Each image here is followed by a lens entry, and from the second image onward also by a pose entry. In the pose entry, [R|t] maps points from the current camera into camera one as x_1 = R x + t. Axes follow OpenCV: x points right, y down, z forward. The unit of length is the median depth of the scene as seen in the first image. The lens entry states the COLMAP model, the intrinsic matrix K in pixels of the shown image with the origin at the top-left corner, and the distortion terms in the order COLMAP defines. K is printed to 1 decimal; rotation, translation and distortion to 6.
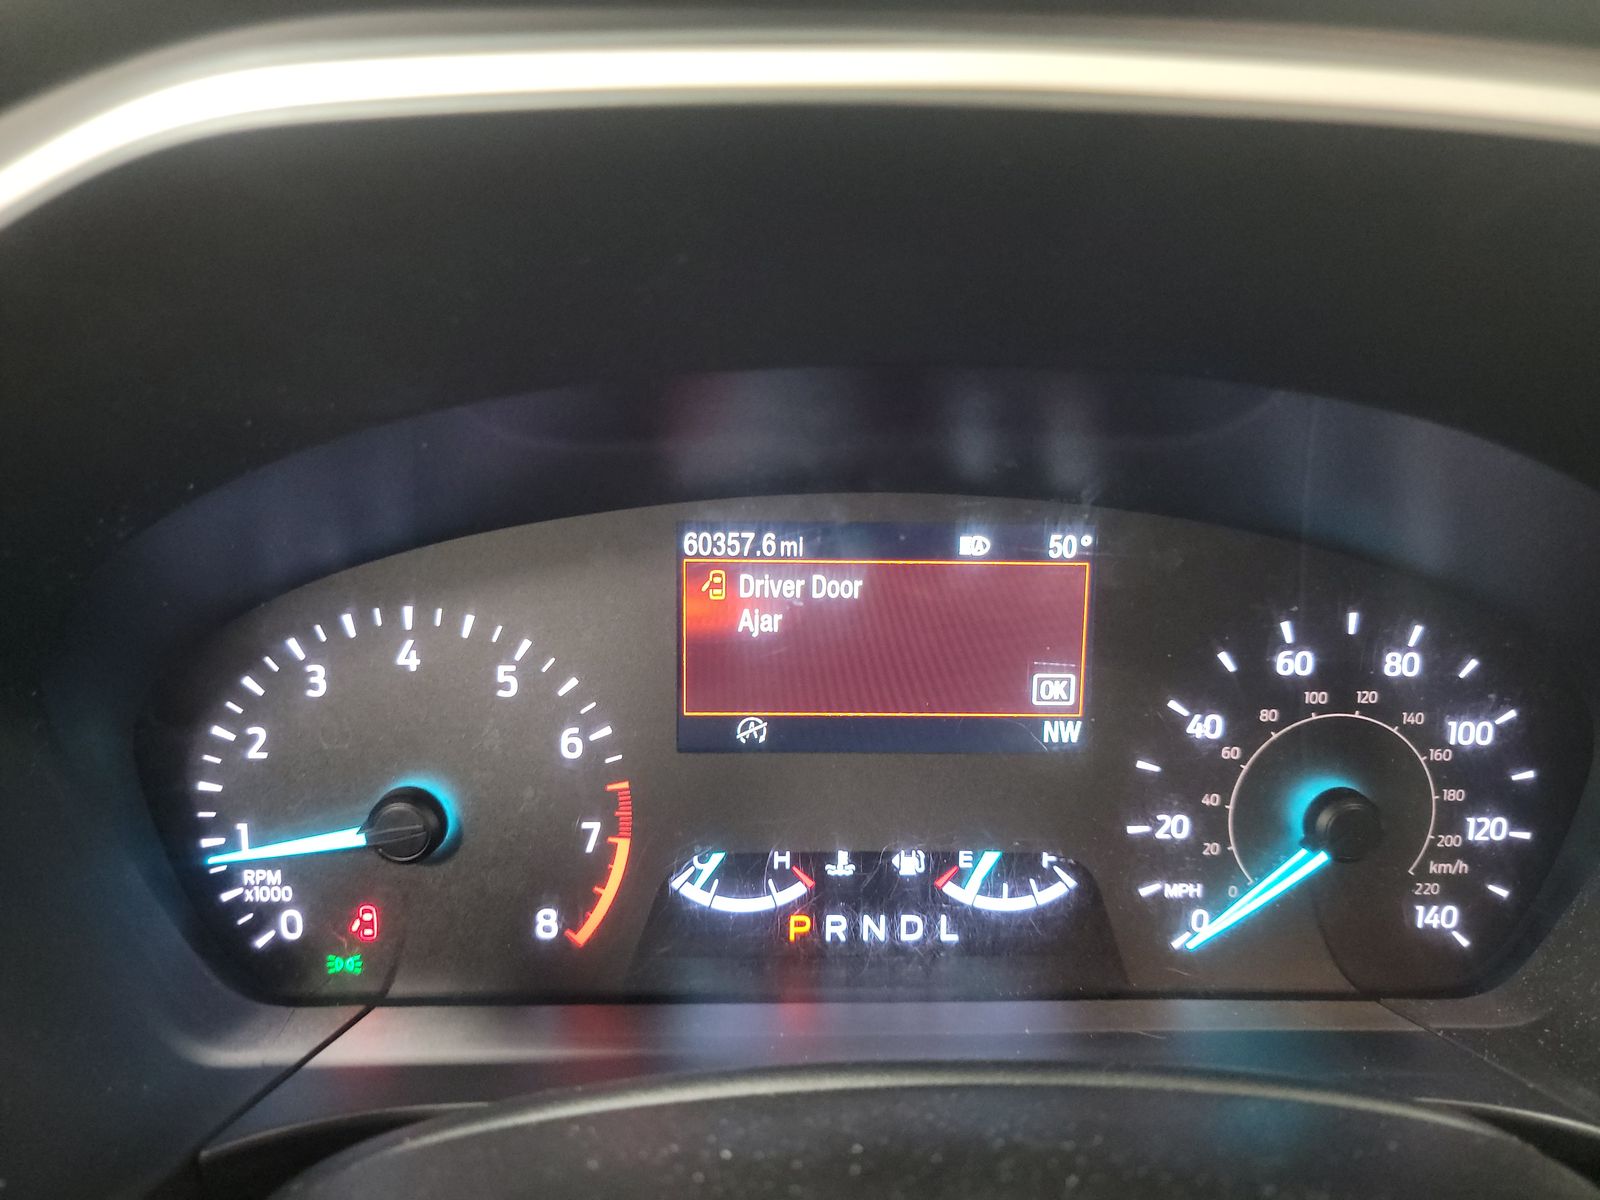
lens RADIAL K [[1103.5, 0, 800.0], [0, 1103.5, 600.0], [0, 0, 1]] dist [0.004216, -0.000920]
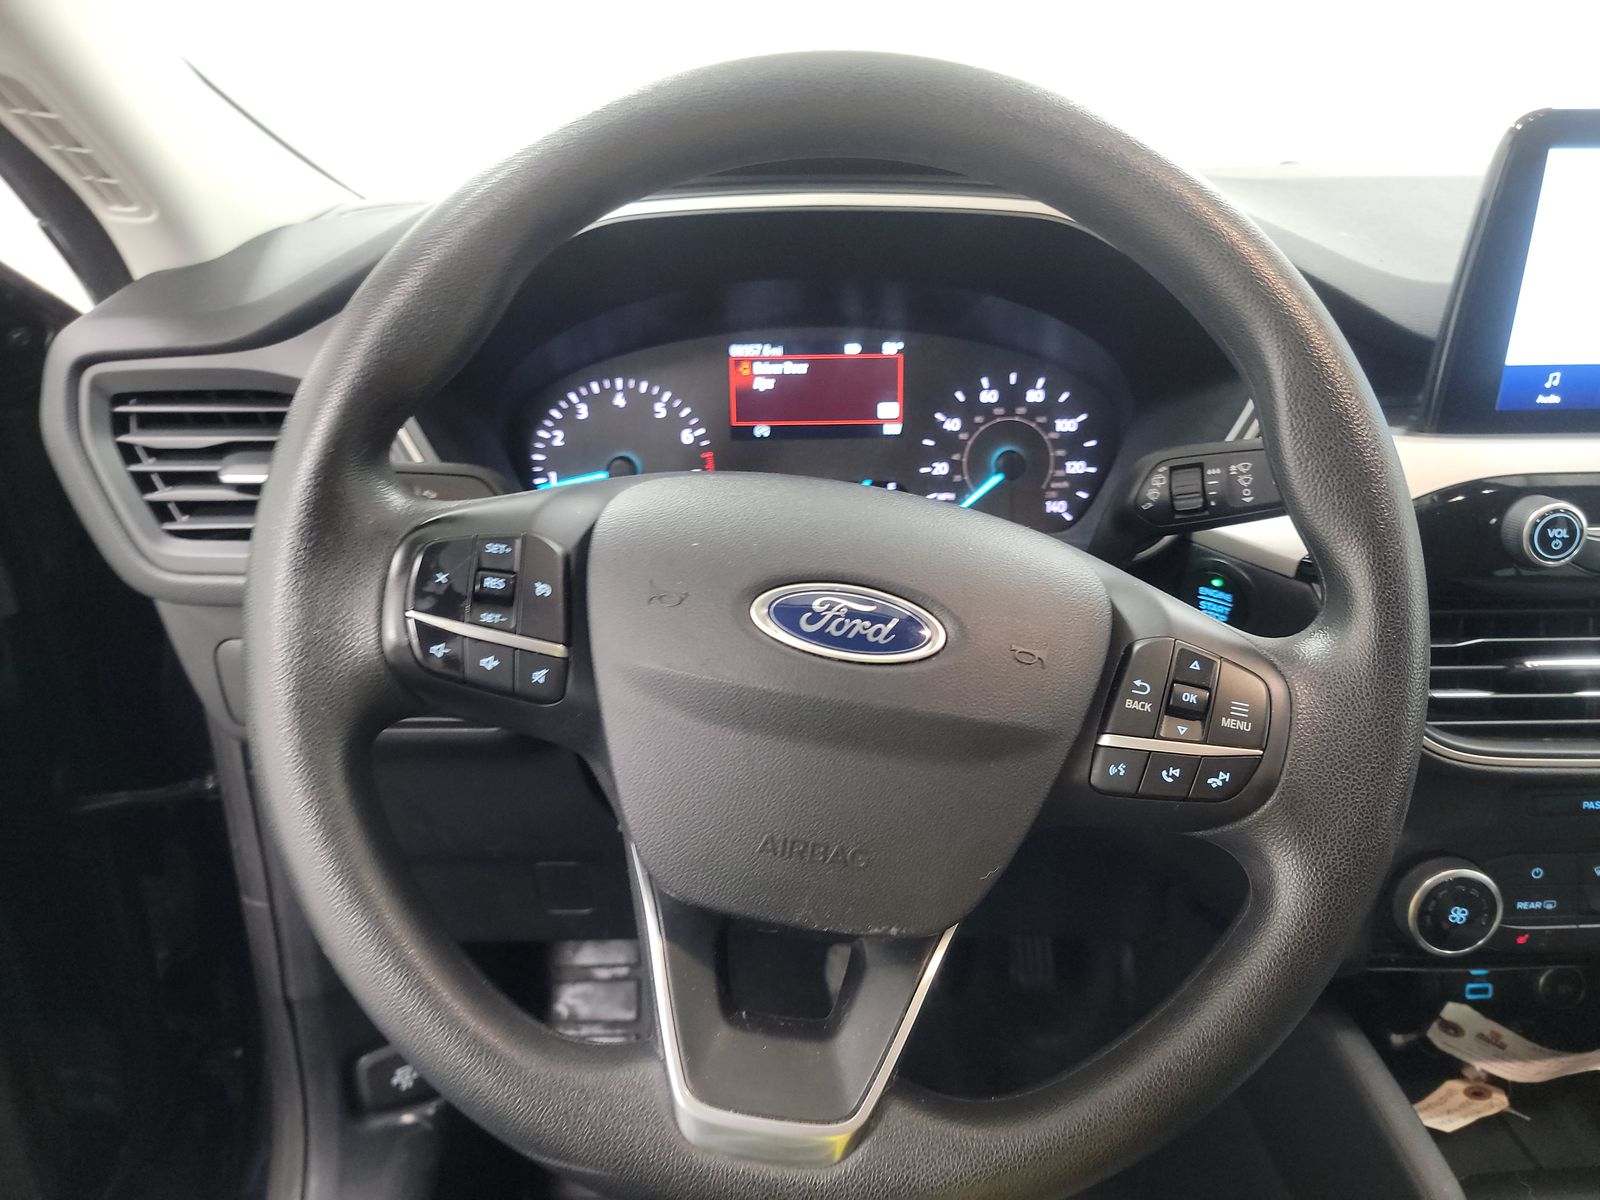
lens RADIAL K [[1184.9, 0, 800.0], [0, 1184.9, 600.0], [0, 0, 1]] dist [0.070292, -0.053229]
pose [[0.999724, -0.023346, 0.002505, 0.023906], [0.022895, 0.992924, 0.116526, 0.184673], [-0.005208, -0.116436, 0.993185, -1.592246]]
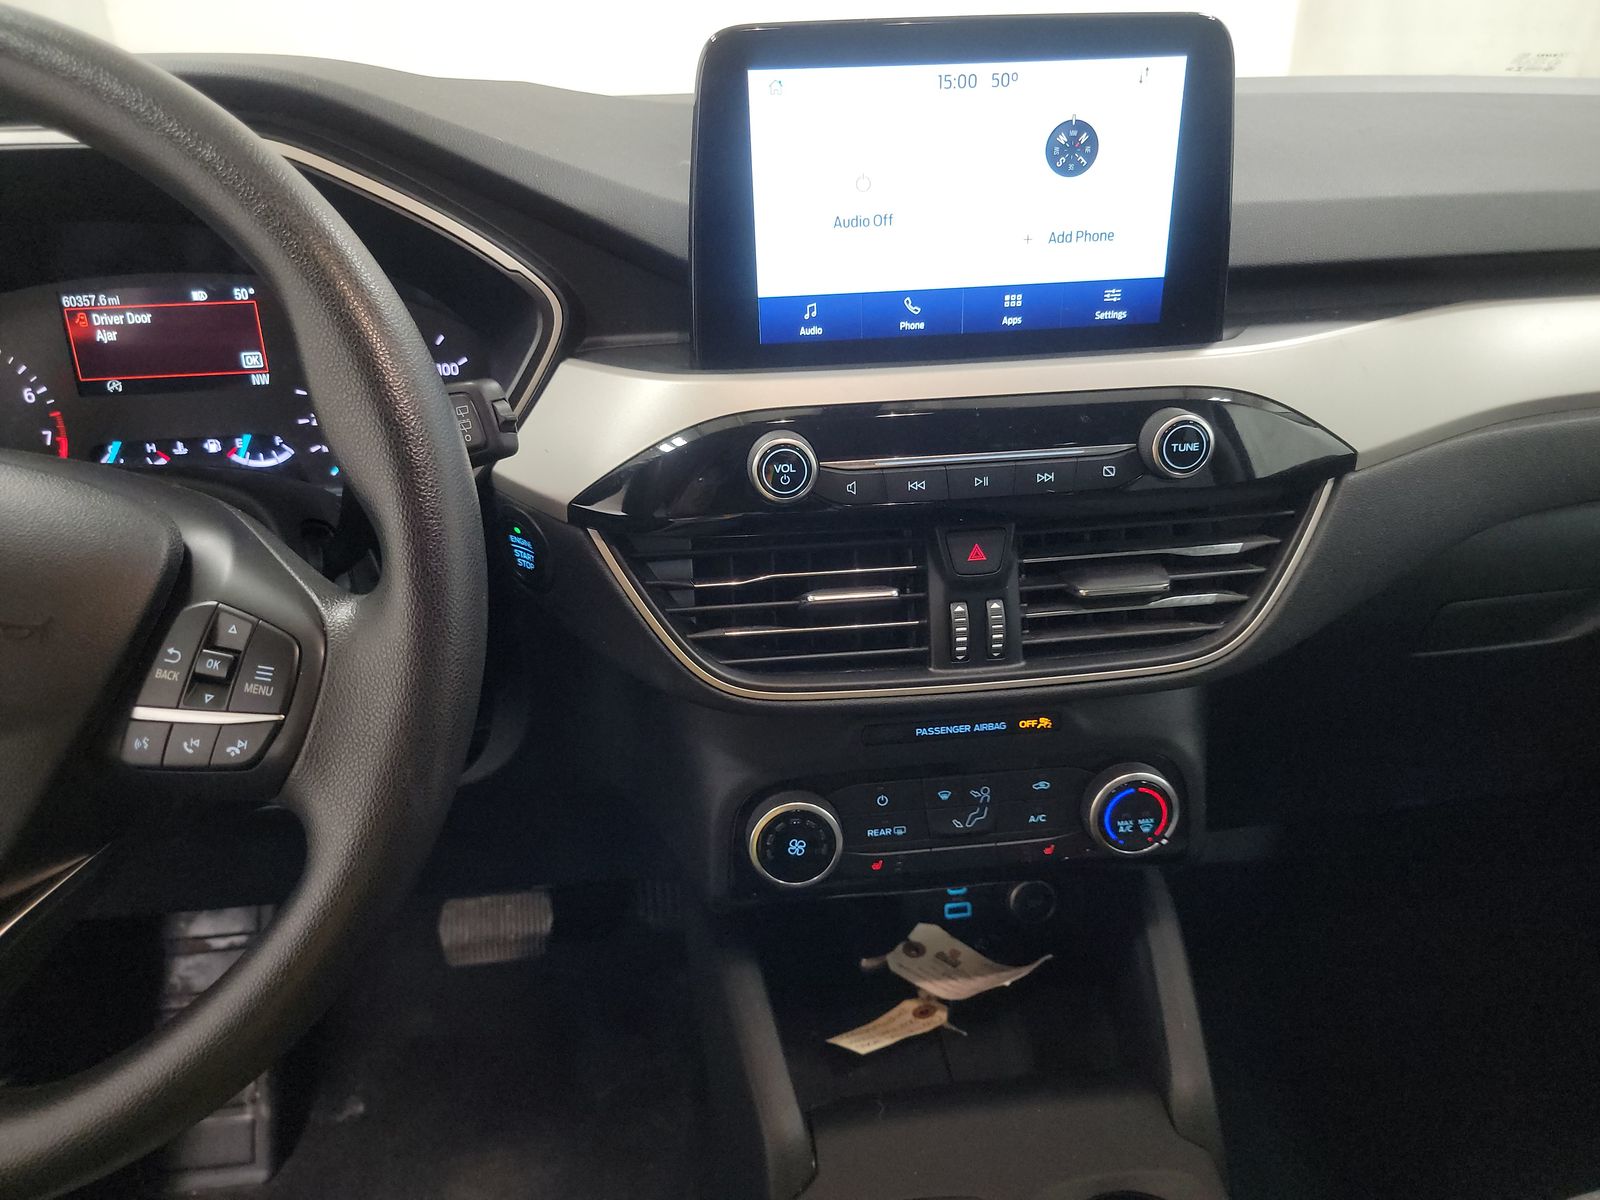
lens RADIAL K [[1184.9, 0, 800.0], [0, 1184.9, 600.0], [0, 0, 1]] dist [0.070292, -0.053229]
pose [[0.996679, -0.072351, 0.037364, 1.224670], [0.064942, 0.983079, 0.171283, 0.216503], [-0.049124, -0.168287, 0.984513, -1.561722]]
